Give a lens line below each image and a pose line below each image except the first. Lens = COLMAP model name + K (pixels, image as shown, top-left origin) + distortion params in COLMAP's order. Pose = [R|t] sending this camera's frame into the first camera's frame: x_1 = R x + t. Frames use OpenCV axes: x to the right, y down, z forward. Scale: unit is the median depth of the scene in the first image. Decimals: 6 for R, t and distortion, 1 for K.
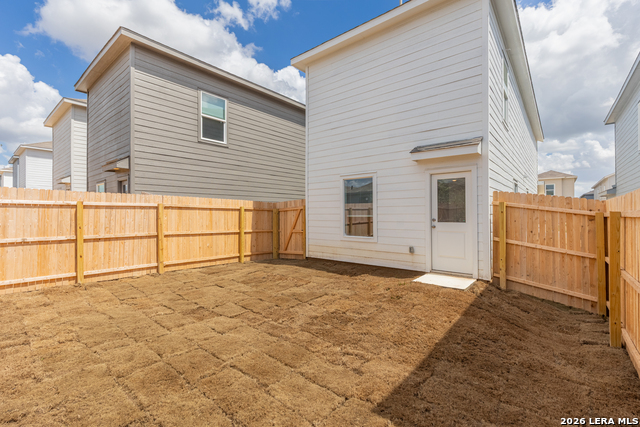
lens RADIAL K [[288.3, 0, 317.7], [0, 288.3, 212.9], [0, 0, 1]] dist [0.010206, -0.000936]
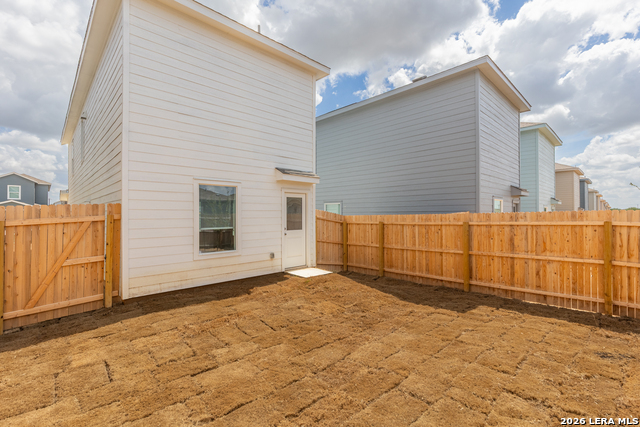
lens RADIAL K [[288.3, 0, 317.3], [0, 288.3, 212.8], [0, 0, 1]] dist [0.010206, -0.000936]
pose [[0.113540, 0.005541, 0.993518, -1.187022], [0.001258, 0.999983, -0.005721, -0.053412], [-0.993533, 0.001900, 0.113531, 1.028533]]
